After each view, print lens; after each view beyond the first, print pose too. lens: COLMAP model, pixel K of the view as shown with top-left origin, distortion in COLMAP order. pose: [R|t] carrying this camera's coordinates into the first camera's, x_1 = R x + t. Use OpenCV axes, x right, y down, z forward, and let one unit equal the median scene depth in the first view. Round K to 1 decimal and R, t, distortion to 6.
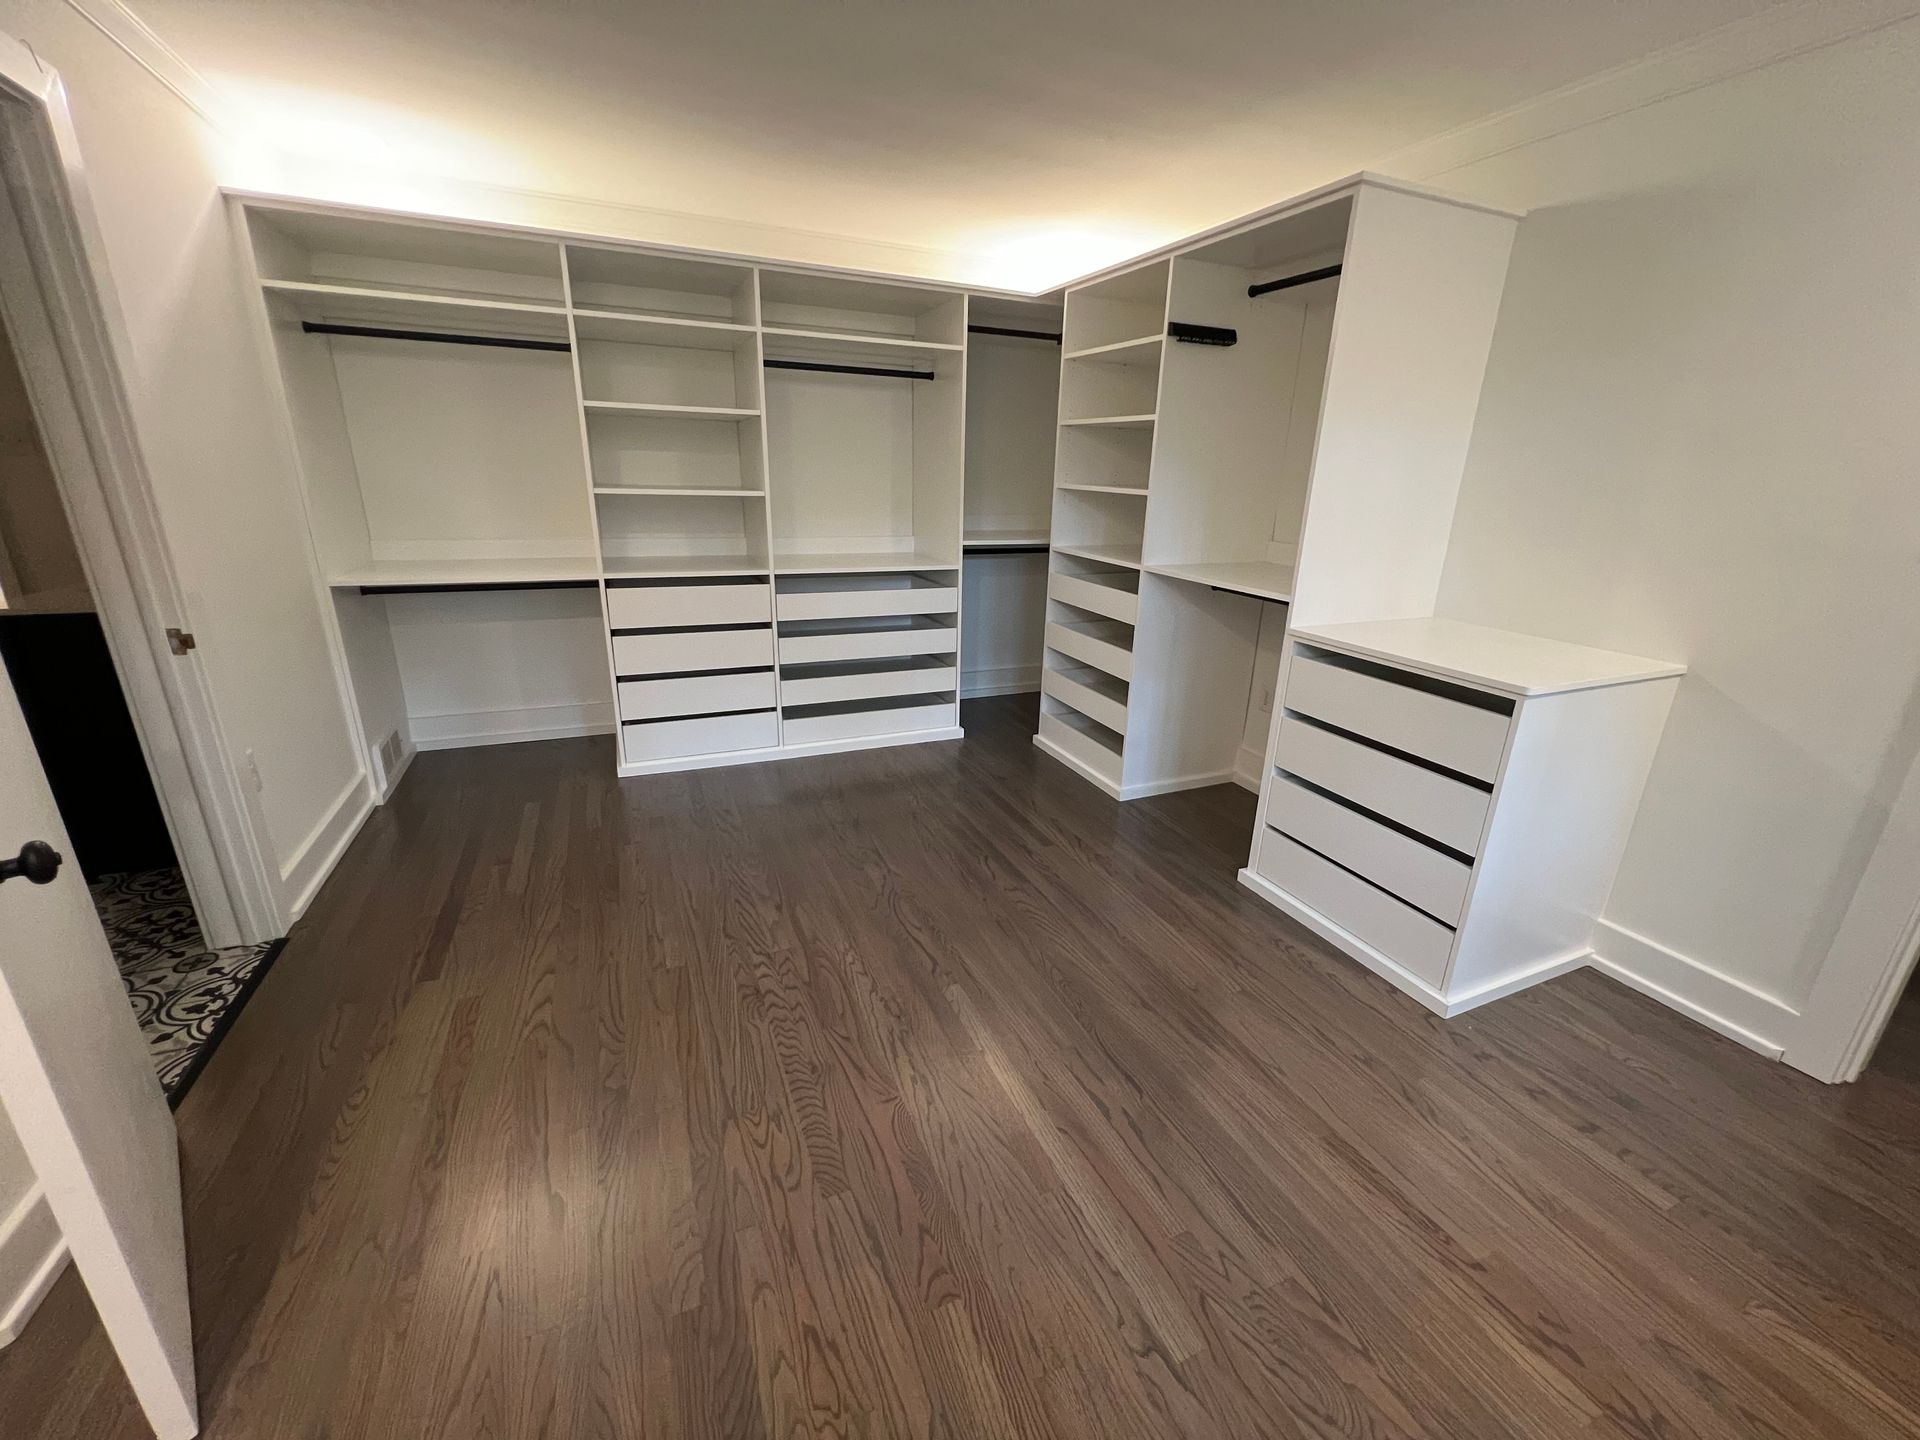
lens RADIAL K [[762.8, 0, 939.4], [0, 762.8, 713.4], [0, 0, 1]] dist [-0.002022, 0.000442]
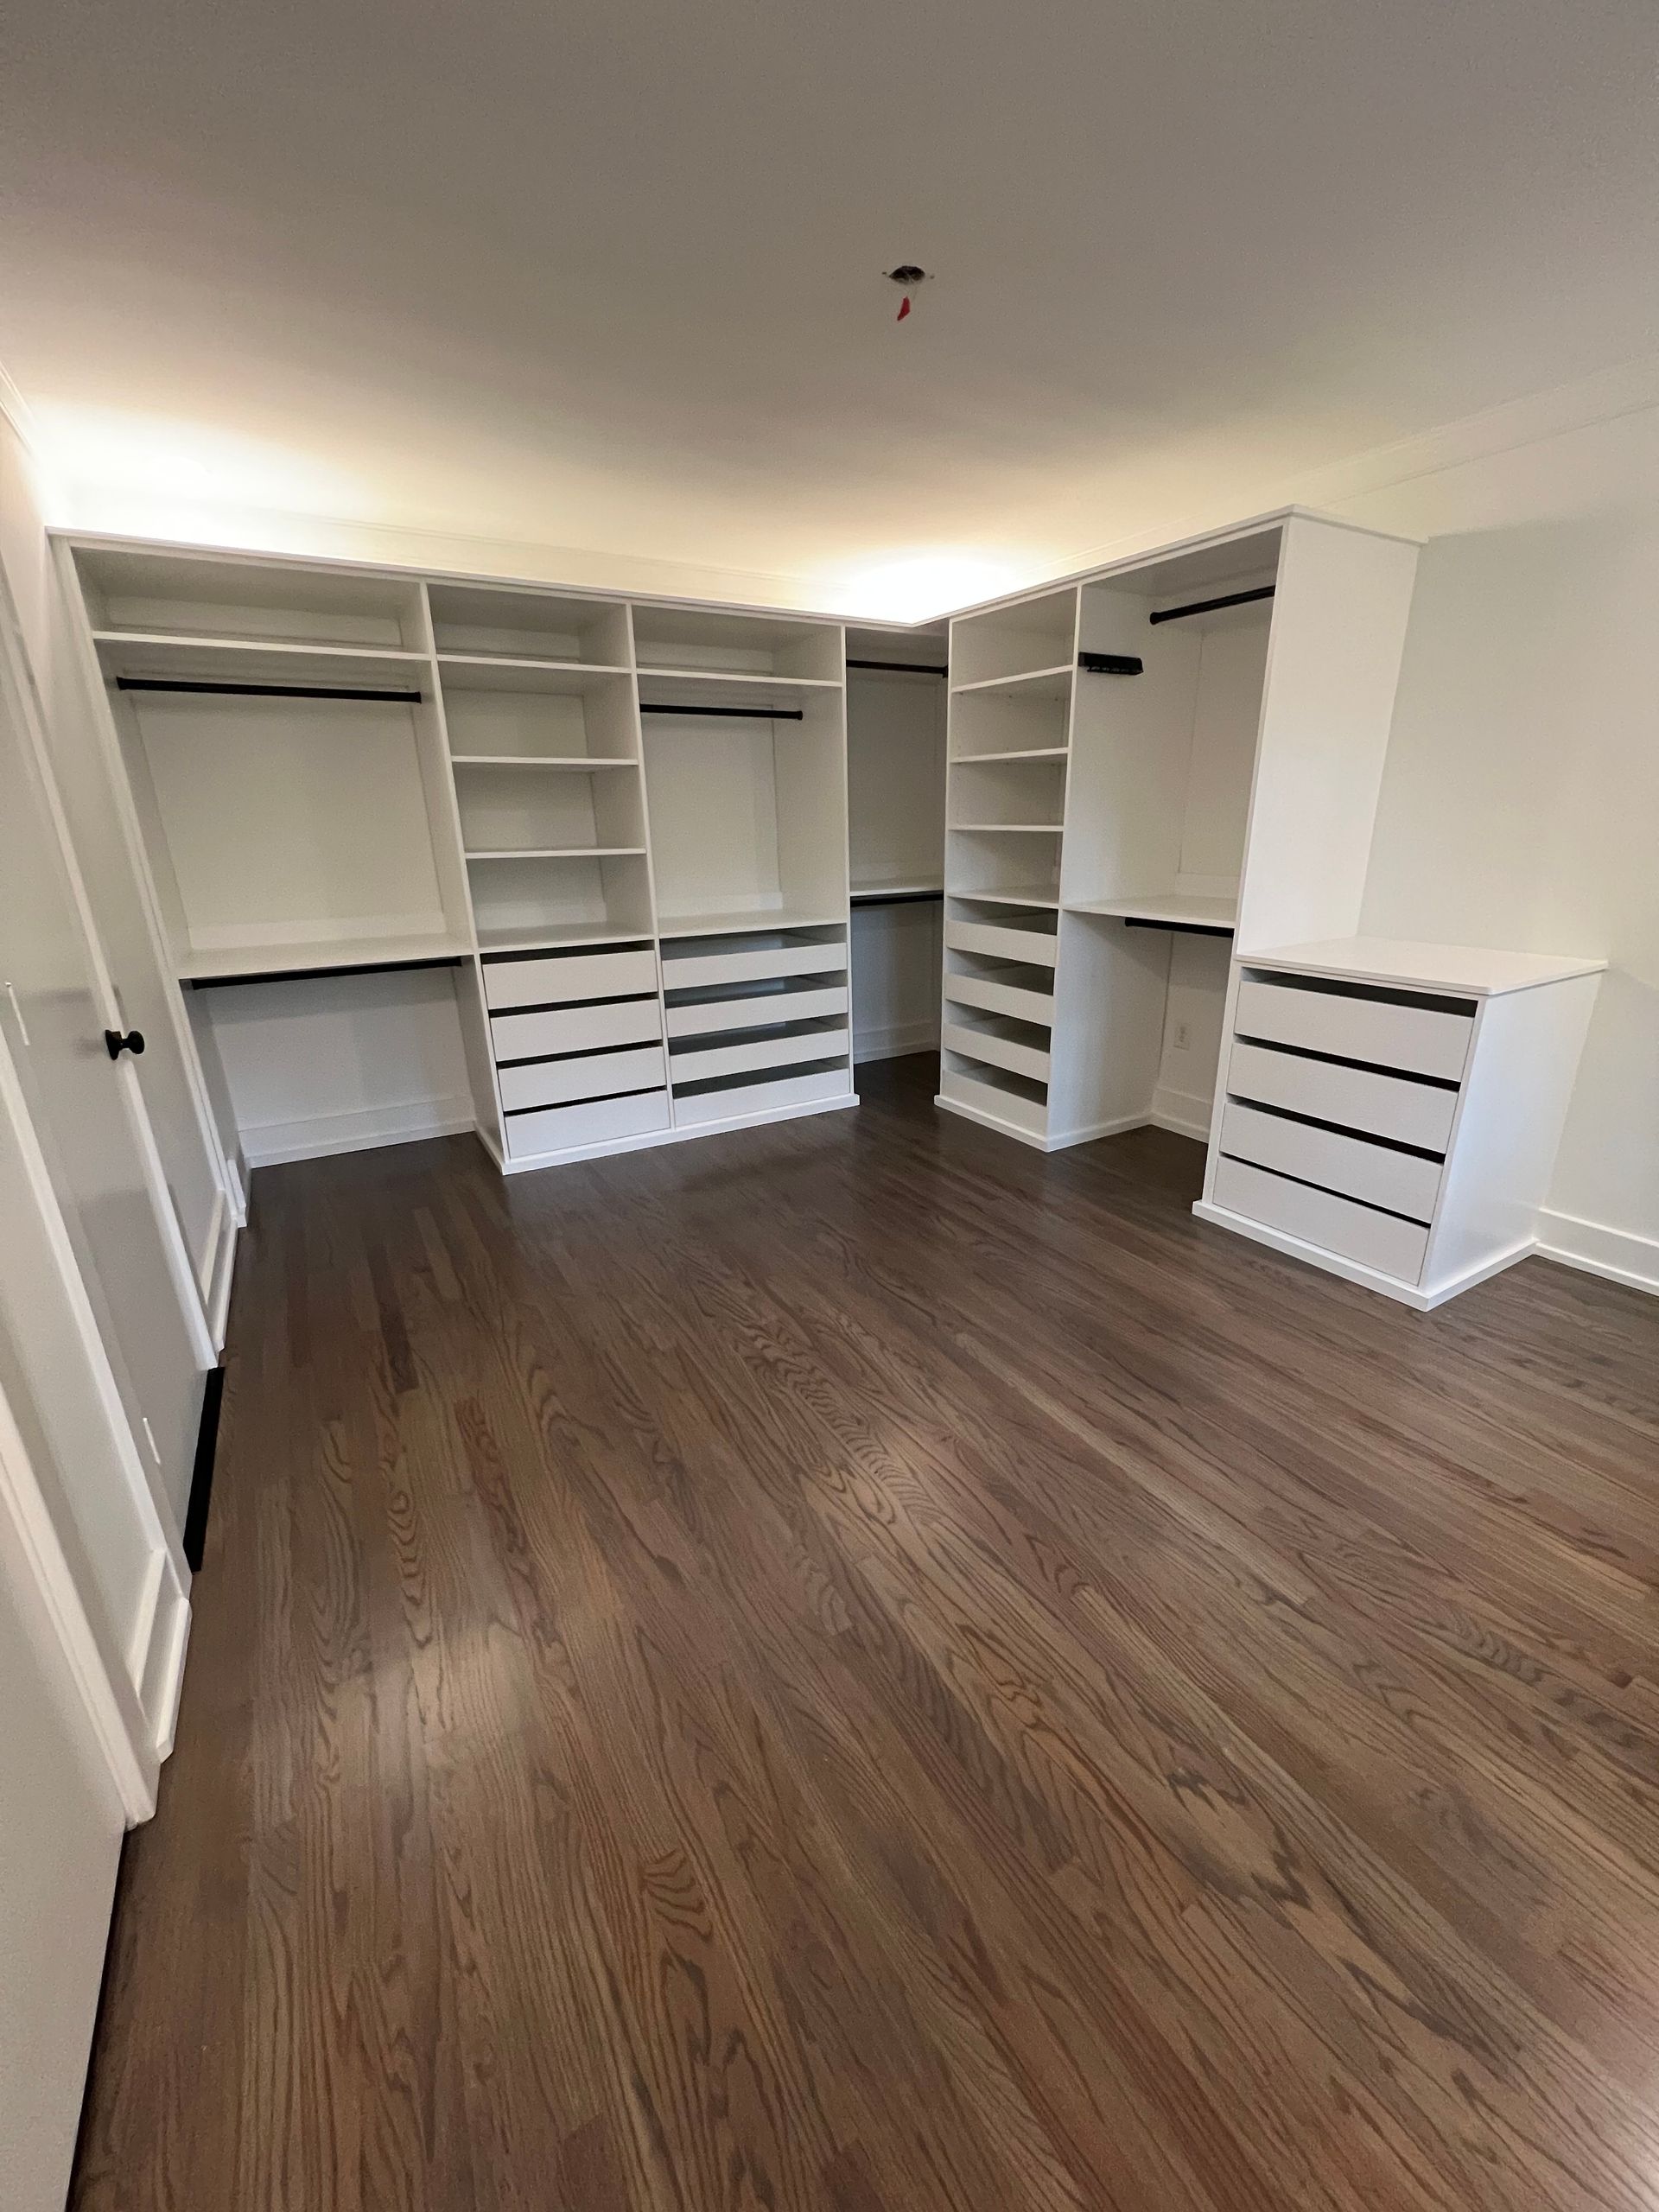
lens RADIAL K [[878.8, 0, 817.6], [0, 878.8, 1104.1], [0, 0, 1]] dist [-0.002022, 0.000442]
pose [[0.990911, -0.081169, 0.107266, -0.220652], [0.080831, 0.996700, 0.007499, 0.031416], [-0.107521, 0.001240, 0.994202, -0.091186]]
